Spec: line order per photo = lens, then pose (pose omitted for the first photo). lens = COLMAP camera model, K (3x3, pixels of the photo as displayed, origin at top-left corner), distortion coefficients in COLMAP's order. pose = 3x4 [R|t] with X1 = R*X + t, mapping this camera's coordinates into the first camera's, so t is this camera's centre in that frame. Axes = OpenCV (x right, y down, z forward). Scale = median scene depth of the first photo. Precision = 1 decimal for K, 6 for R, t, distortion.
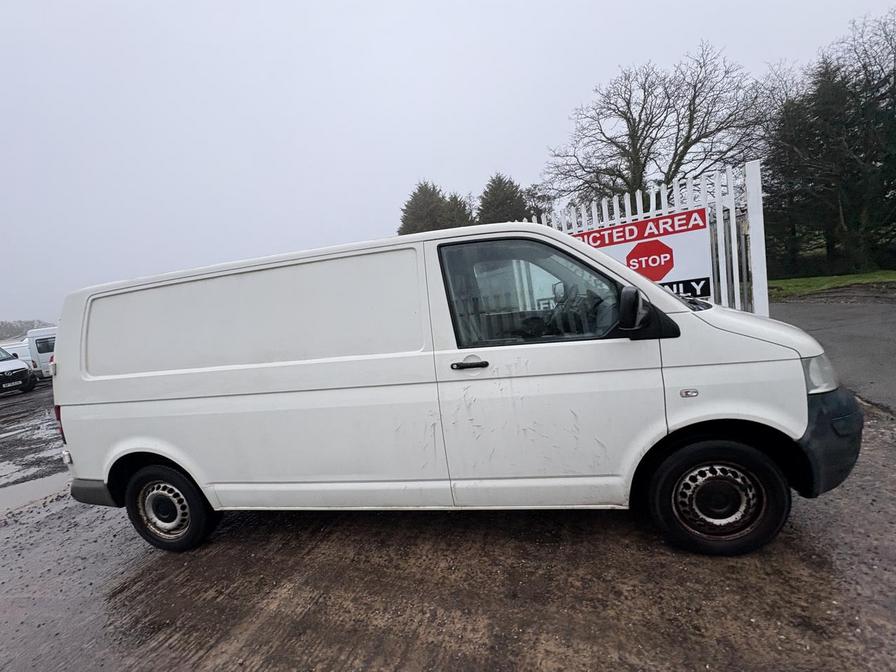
lens RADIAL K [[355.2, 0, 448.0], [0, 355.2, 338.5], [0, 0, 1]] dist [0.000901, -0.000143]
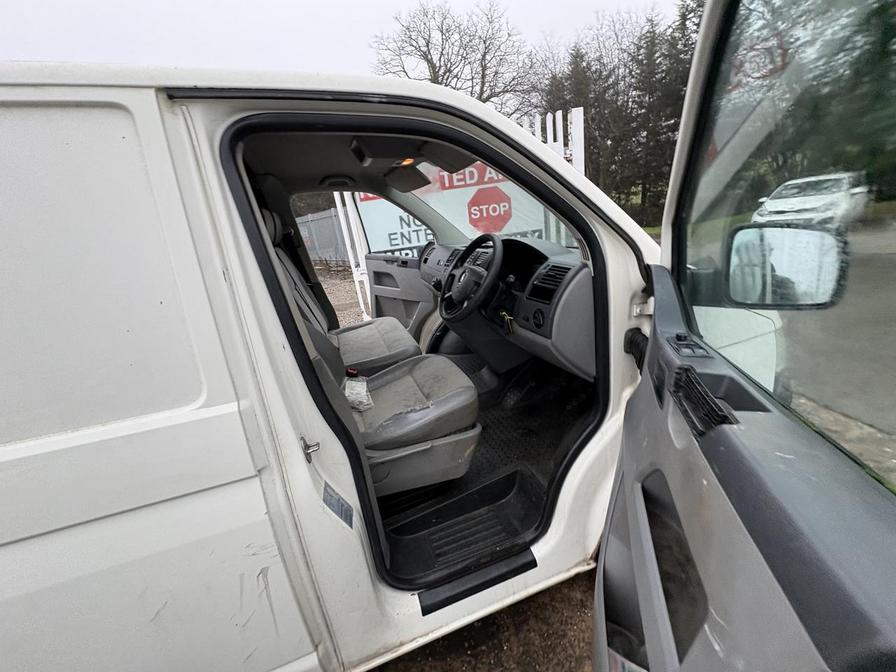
lens RADIAL K [[355.2, 0, 447.6], [0, 355.2, 337.3], [0, 0, 1]] dist [0.000901, -0.000143]
pose [[0.874873, -0.124976, 0.467951, -0.001187], [0.063591, 0.987413, 0.144819, -0.008492], [-0.480160, -0.096941, 0.871808, 0.058792]]
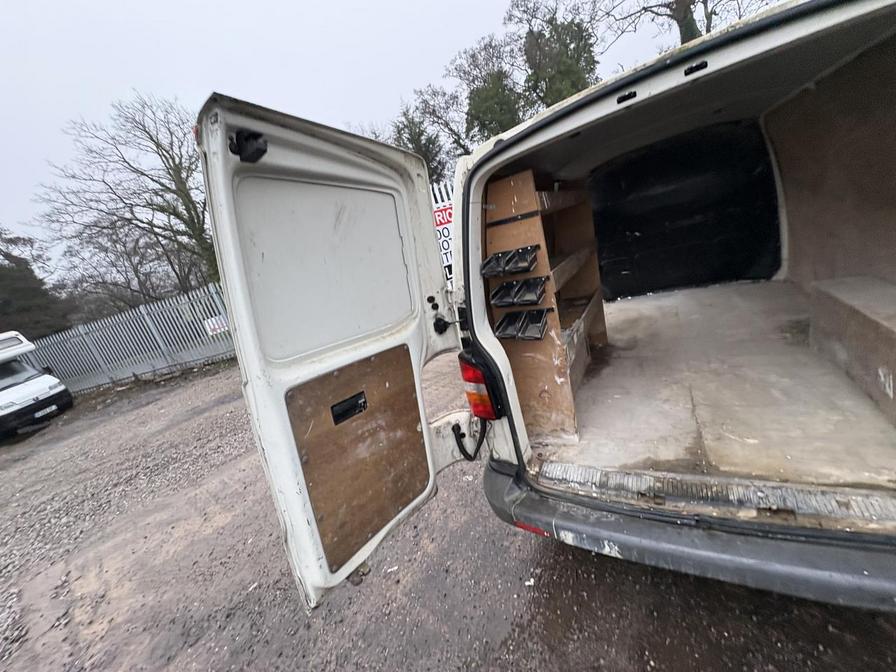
lens RADIAL K [[355.2, 0, 449.6], [0, 355.2, 337.2], [0, 0, 1]] dist [0.000901, -0.000143]
pose [[0.350723, -0.212404, 0.912074, -0.179842], [0.350782, 0.932829, 0.082350, -0.002613], [-0.868300, 0.291057, 0.401672, 0.168211]]
